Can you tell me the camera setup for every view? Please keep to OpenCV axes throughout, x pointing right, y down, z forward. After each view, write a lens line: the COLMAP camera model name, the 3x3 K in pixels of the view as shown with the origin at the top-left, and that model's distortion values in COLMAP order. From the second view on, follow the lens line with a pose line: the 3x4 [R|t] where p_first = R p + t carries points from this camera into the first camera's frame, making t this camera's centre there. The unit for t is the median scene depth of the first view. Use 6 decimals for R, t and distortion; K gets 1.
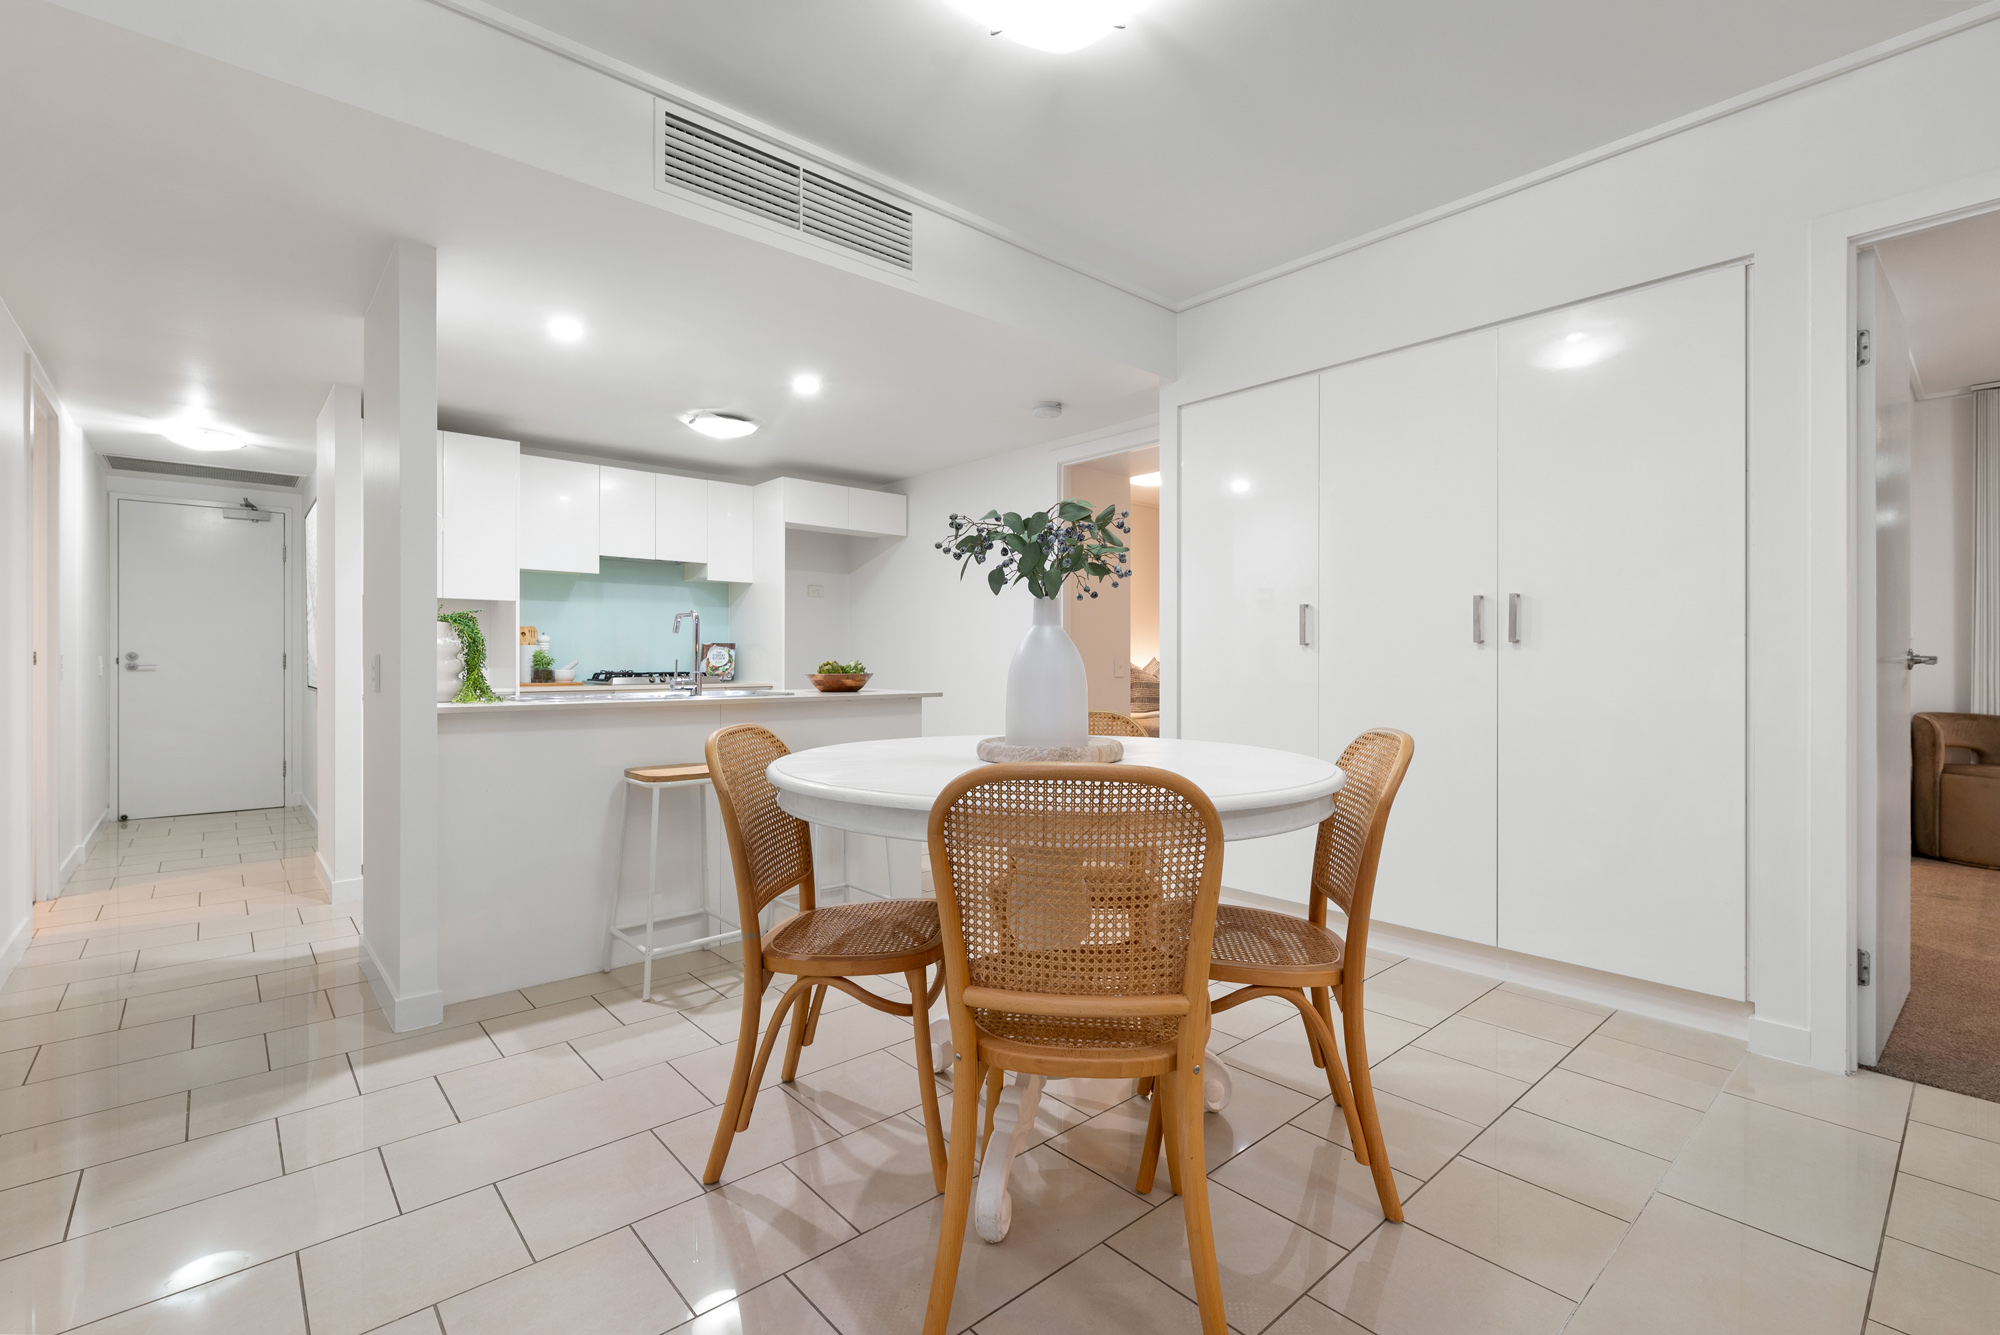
lens RADIAL K [[889.8, 0, 1000.0], [0, 889.8, 667.5], [0, 0, 1]] dist [-0.002928, -0.000517]
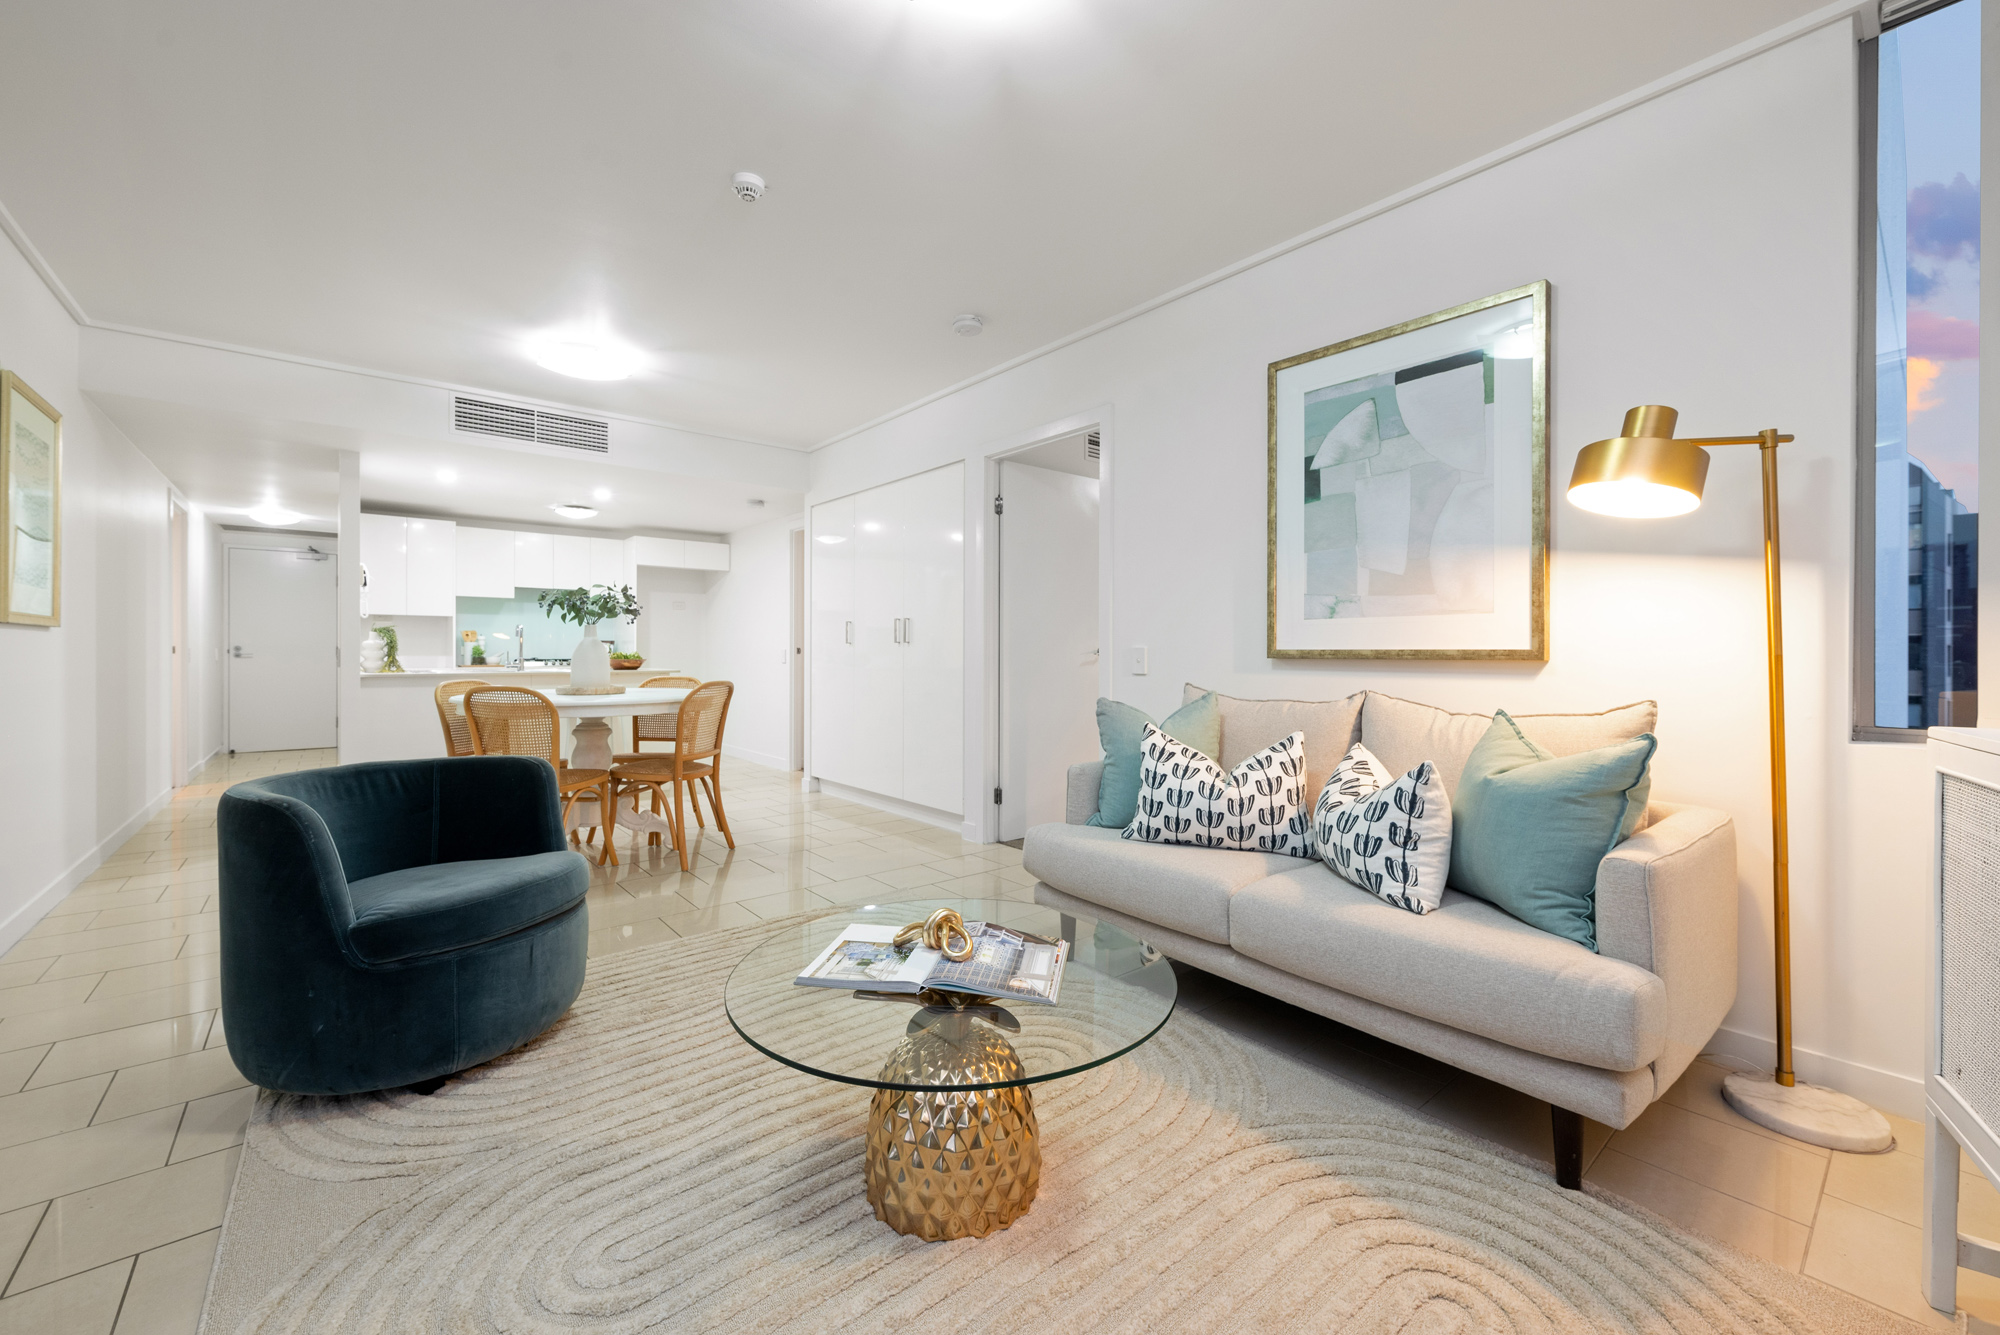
lens RADIAL K [[794.7, 0, 1002.5], [0, 794.7, 661.7], [0, 0, 1]] dist [-0.002480, 0.000275]
pose [[0.999629, 0.003036, -0.027073, 0.488466], [-0.002980, 0.999993, 0.002106, 0.004875], [0.027080, -0.002025, 0.999631, -0.432984]]
